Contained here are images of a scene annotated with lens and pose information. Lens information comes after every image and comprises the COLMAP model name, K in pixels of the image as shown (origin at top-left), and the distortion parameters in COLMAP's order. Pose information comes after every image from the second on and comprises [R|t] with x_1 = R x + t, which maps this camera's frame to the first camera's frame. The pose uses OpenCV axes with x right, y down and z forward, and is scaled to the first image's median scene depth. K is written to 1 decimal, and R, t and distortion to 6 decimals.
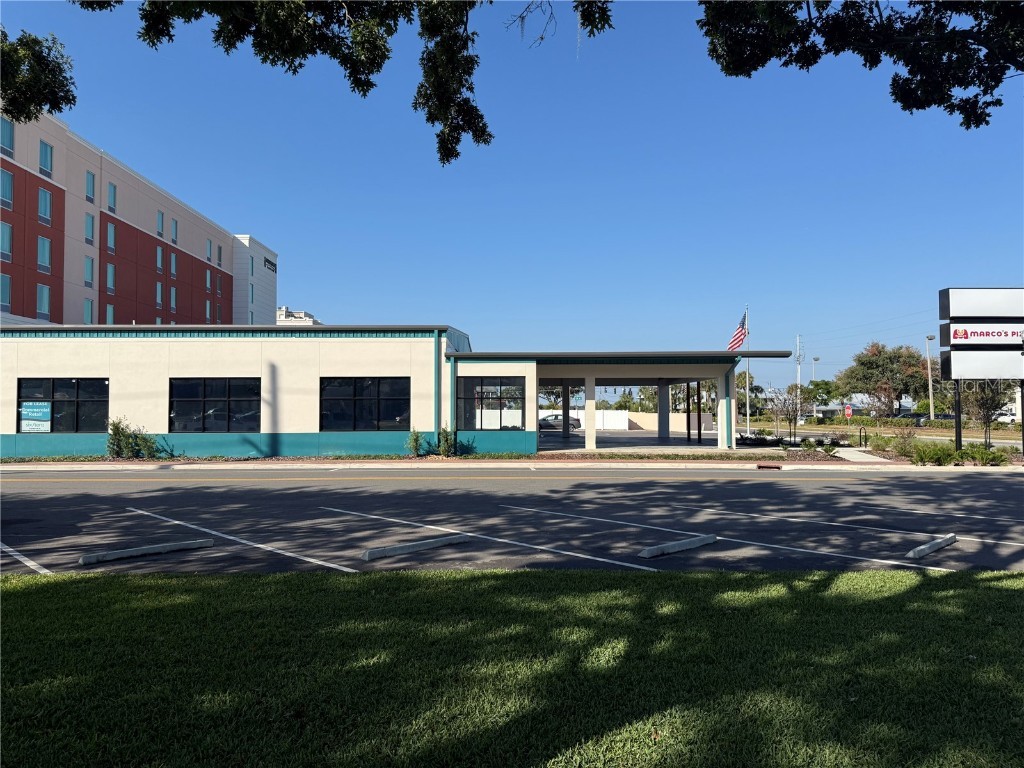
lens RADIAL K [[711.0, 0, 512.0], [0, 711.0, 384.0], [0, 0, 1]] dist [0.114391, -0.140435]
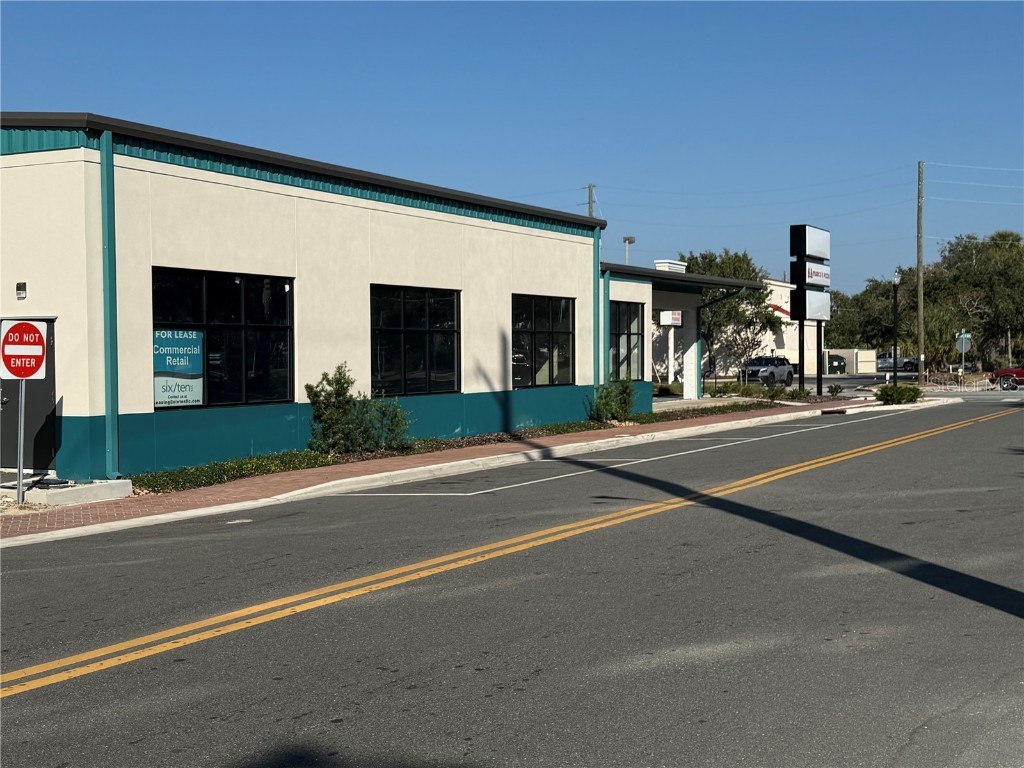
lens RADIAL K [[1353.2, 0, 512.0], [0, 1353.2, 384.0], [0, 0, 1]] dist [0.166686, 0.000414]
pose [[0.468455, -0.021738, 0.883220, -1.213027], [-0.022229, 0.999091, 0.036380, 0.022849], [-0.883208, -0.036675, 0.467546, 0.489658]]
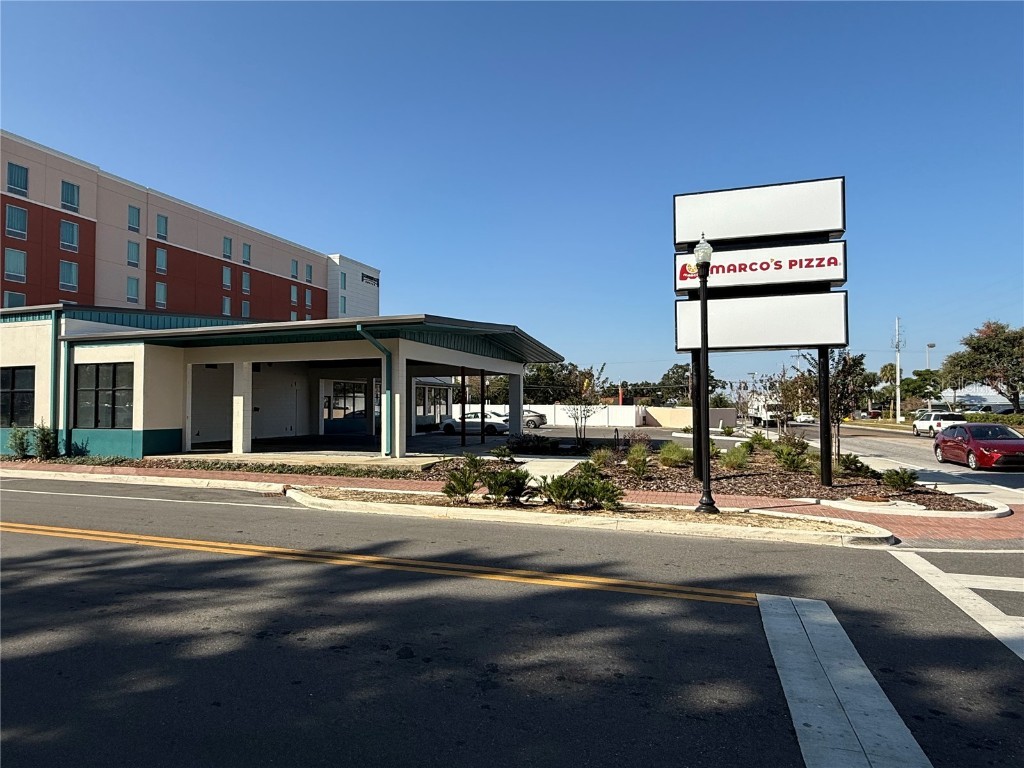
lens RADIAL K [[612.4, 0, 512.0], [0, 612.4, 384.0], [0, 0, 1]] dist [-0.002062, -0.001107]
pose [[0.942554, -0.013229, -0.333791, 0.648077], [0.013198, 0.999910, -0.002360, 0.021359], [0.333793, -0.002181, 0.942644, 0.491218]]
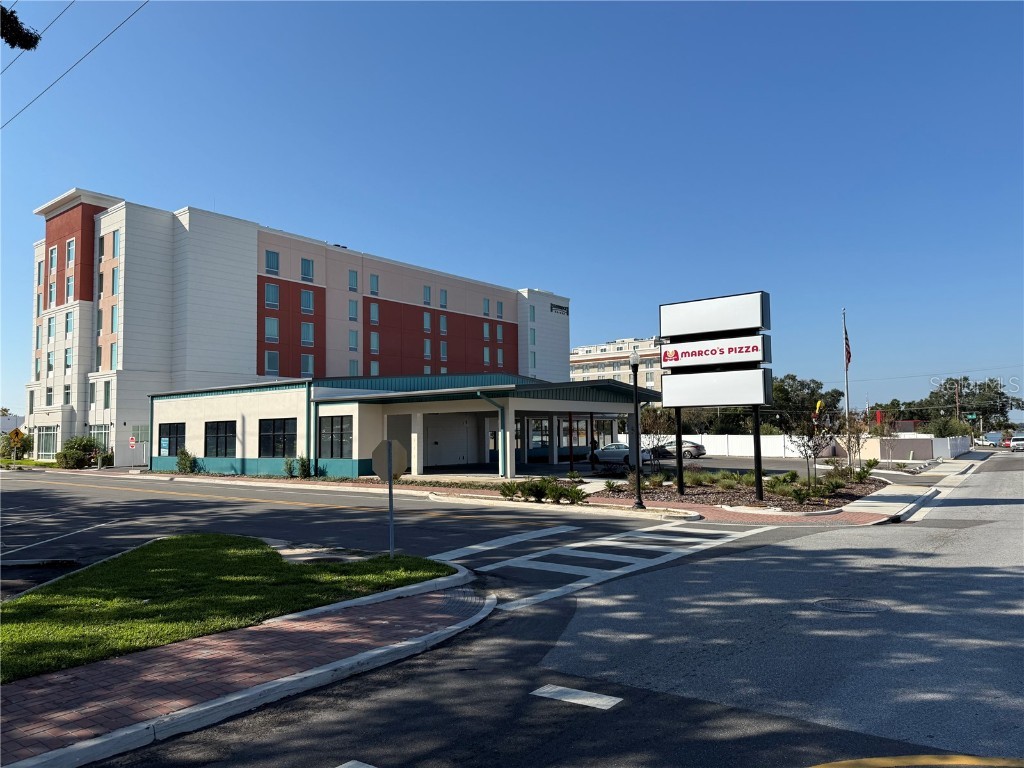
lens RADIAL K [[711.0, 0, 512.0], [0, 711.0, 384.0], [0, 0, 1]] dist [0.114391, -0.140435]
pose [[0.776590, -0.050689, -0.627964, 1.019930], [0.032908, 0.998661, -0.039914, -0.005852], [0.629147, 0.010332, 0.777218, 0.202927]]
